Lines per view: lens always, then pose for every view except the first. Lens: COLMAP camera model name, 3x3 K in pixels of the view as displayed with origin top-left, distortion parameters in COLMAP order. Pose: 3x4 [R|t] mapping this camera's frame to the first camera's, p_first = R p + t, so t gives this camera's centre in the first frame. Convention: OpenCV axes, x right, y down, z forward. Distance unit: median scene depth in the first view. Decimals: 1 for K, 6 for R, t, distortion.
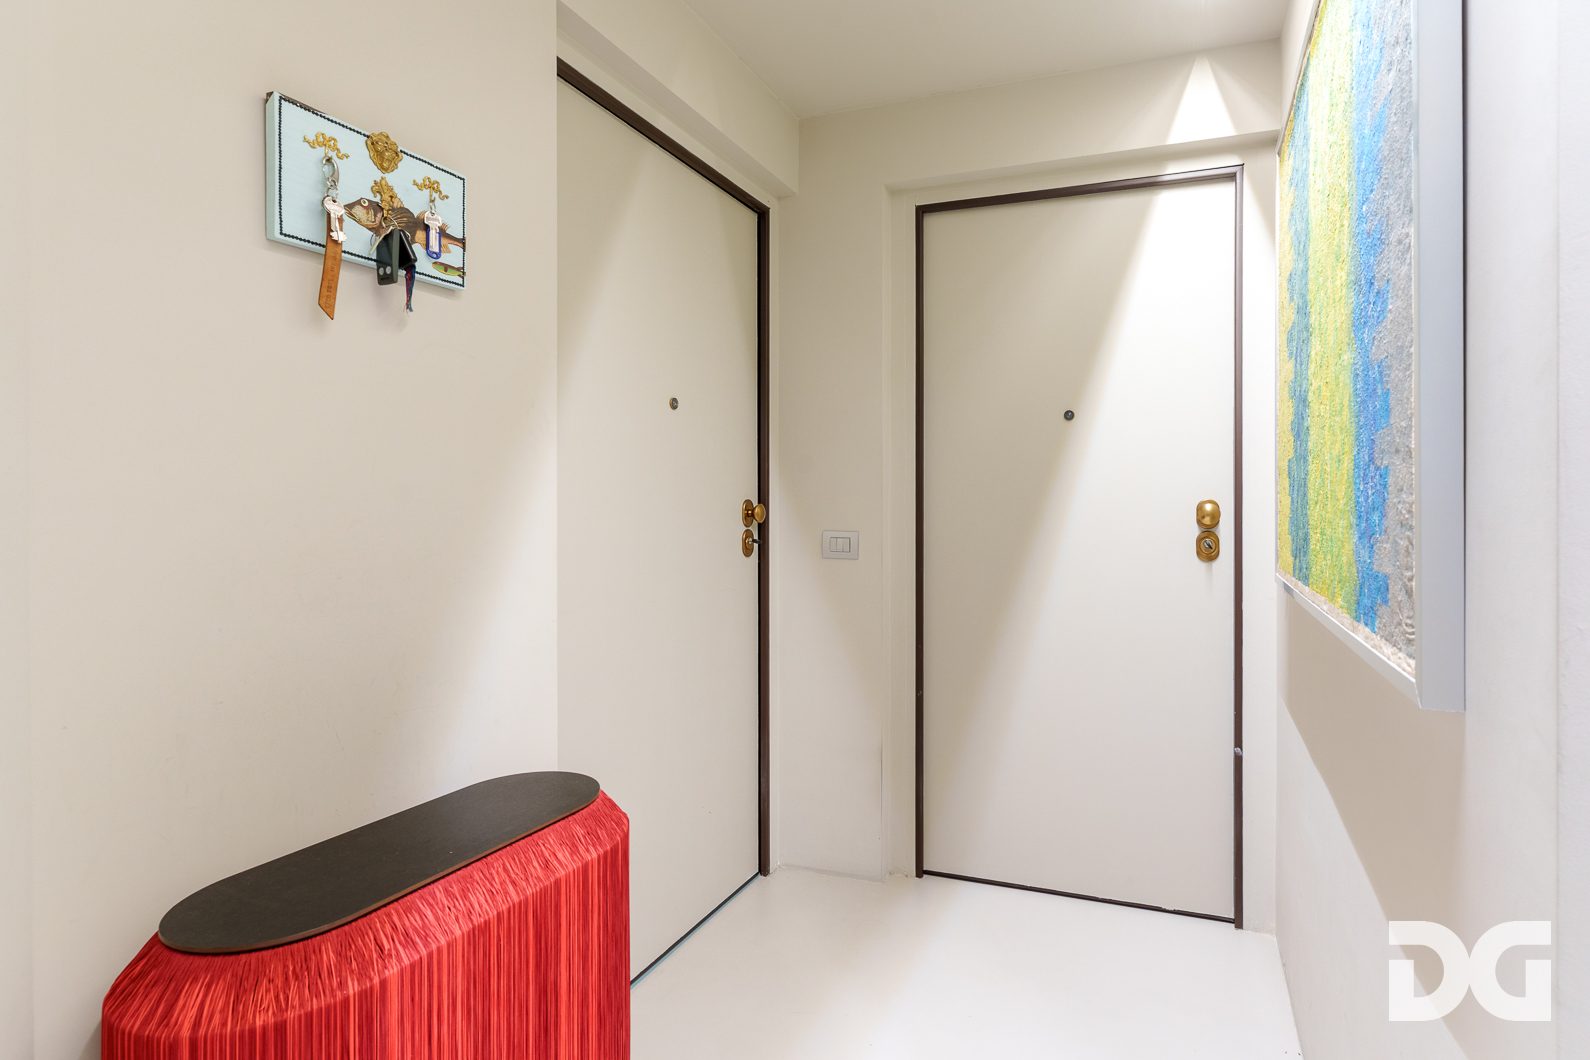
lens RADIAL K [[816.0, 0, 883.7], [0, 816.0, 517.1], [0, 0, 1]] dist [-0.000436, -0.000589]
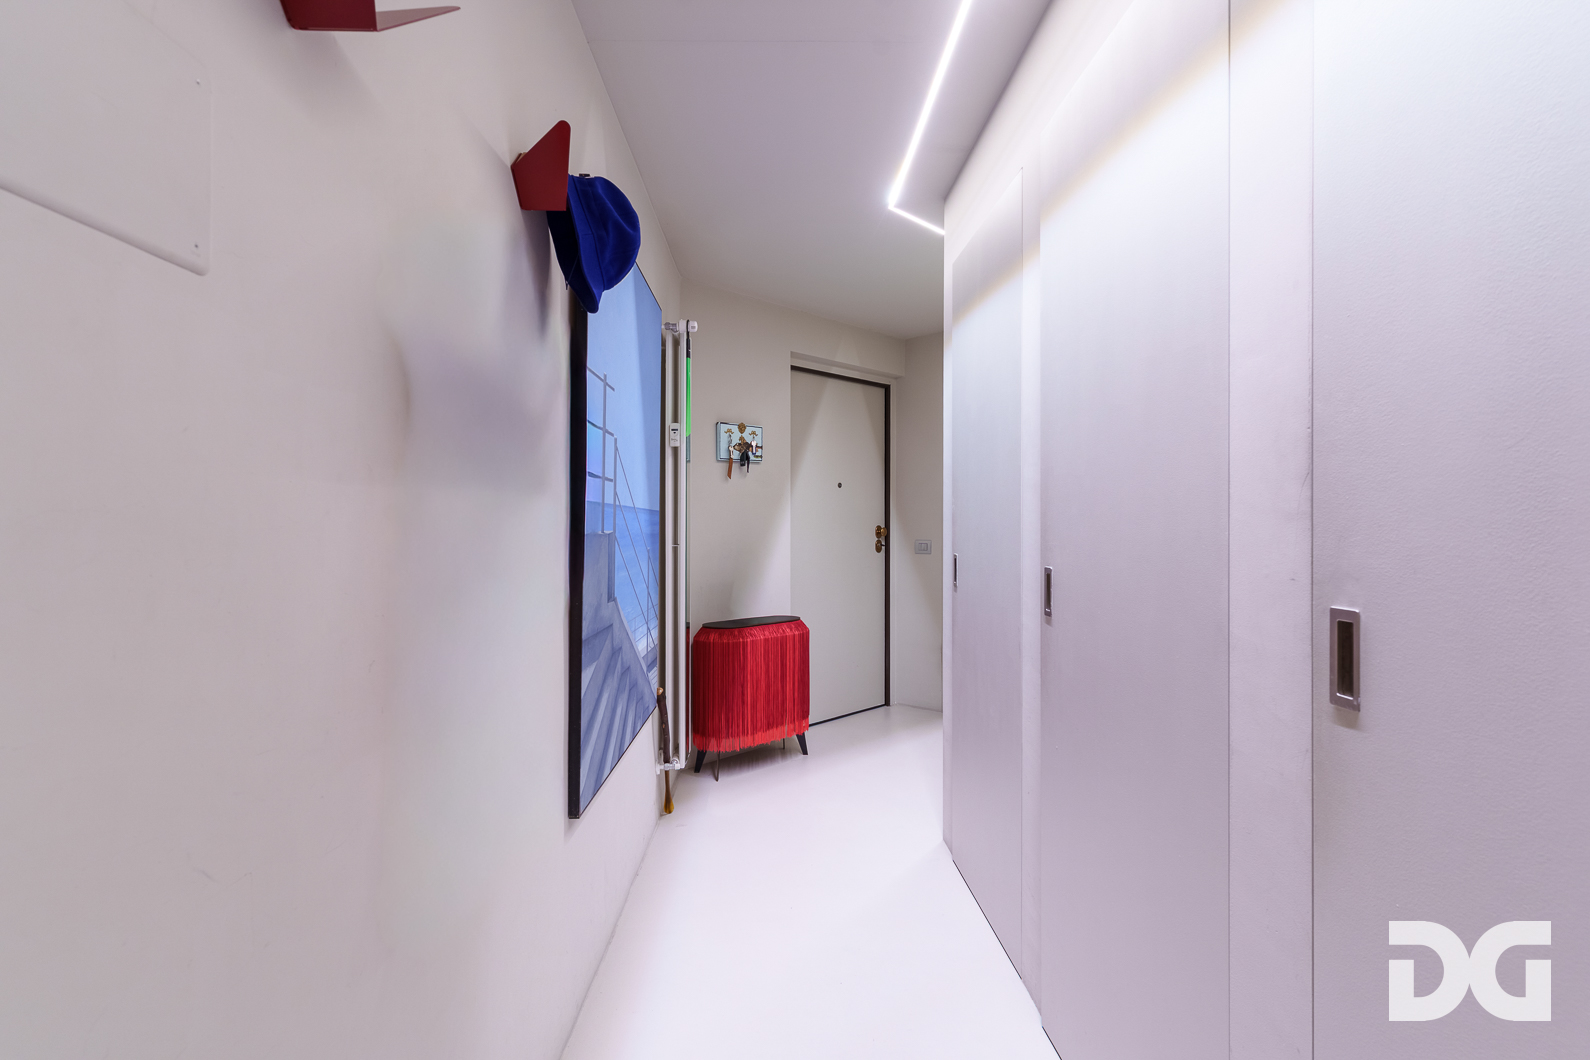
lens RADIAL K [[760.2, 0, 795.0], [0, 760.2, 530.0], [0, 0, 1]] dist [-0.000111, -0.000361]
pose [[0.915932, -0.001884, -0.401329, 0.858325], [-0.001055, 0.999974, -0.007101, 0.009373], [0.401332, 0.006927, 0.915906, -1.799013]]
